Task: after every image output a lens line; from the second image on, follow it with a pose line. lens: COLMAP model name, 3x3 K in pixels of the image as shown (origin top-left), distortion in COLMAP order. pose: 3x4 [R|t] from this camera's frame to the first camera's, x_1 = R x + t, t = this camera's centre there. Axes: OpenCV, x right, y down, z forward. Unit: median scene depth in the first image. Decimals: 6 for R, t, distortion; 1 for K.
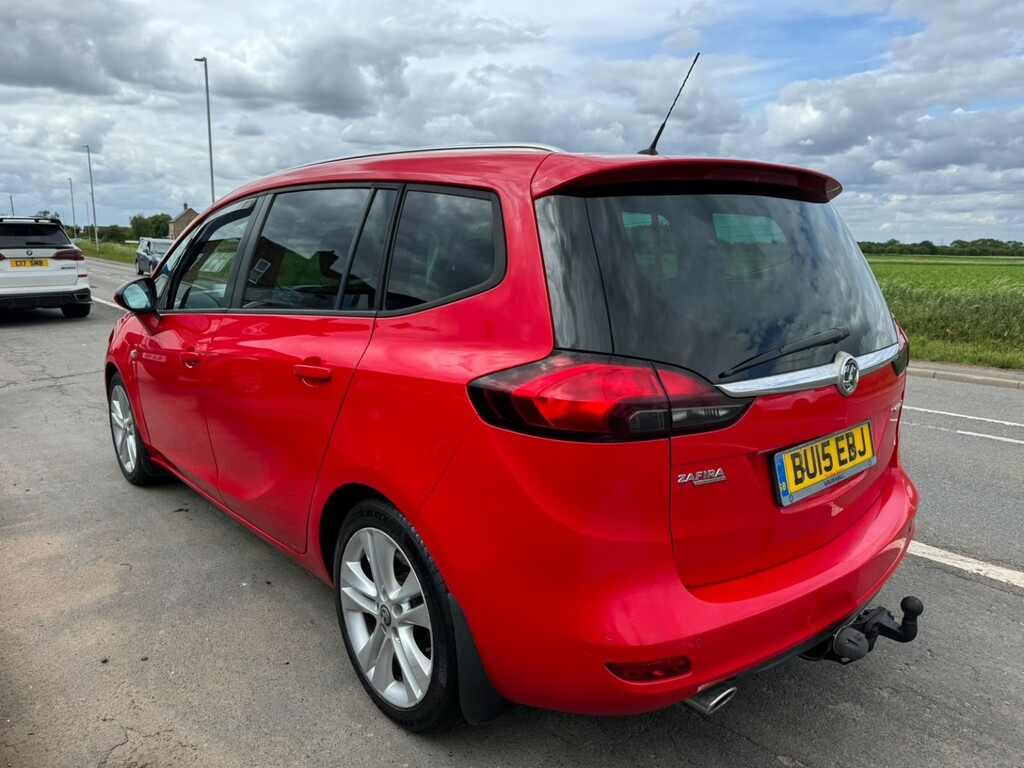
lens RADIAL K [[736.1, 0, 538.8], [0, 736.1, 380.2], [0, 0, 1]] dist [0.007389, -0.026501]
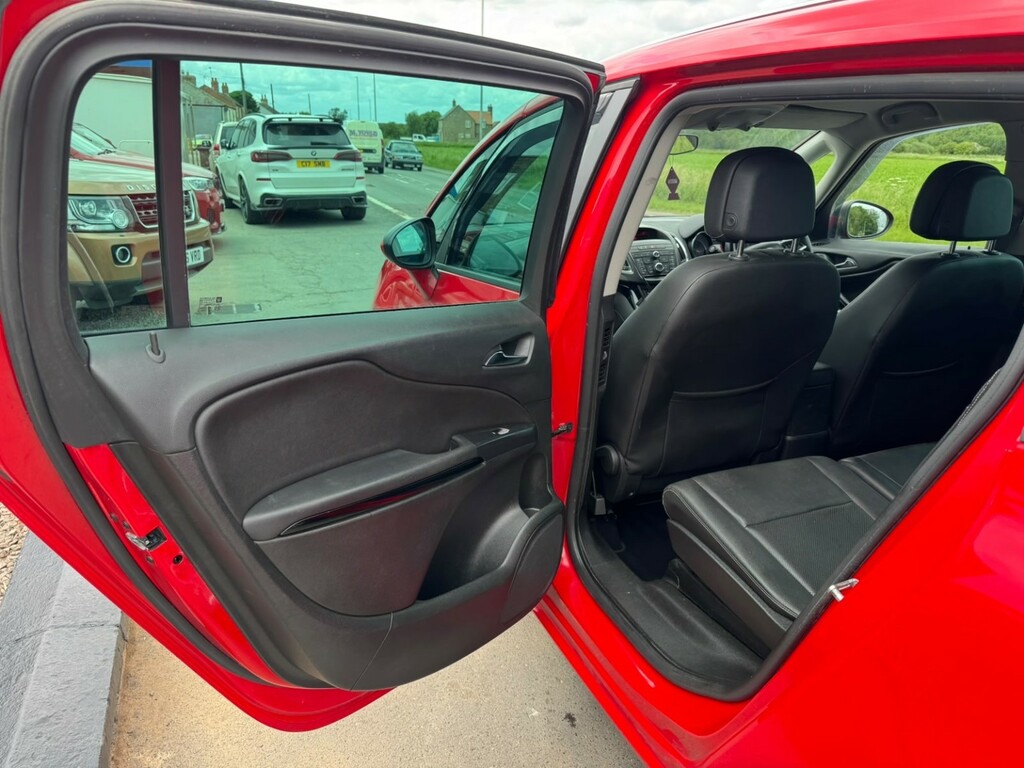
lens RADIAL K [[736.1, 0, 538.8], [0, 736.1, 380.2], [0, 0, 1]] dist [0.007389, -0.026501]
pose [[0.946543, 0.105867, -0.304710, -0.082528], [-0.065325, 0.987948, 0.140325, -0.036745], [0.315894, -0.112919, 0.942051, 0.147718]]
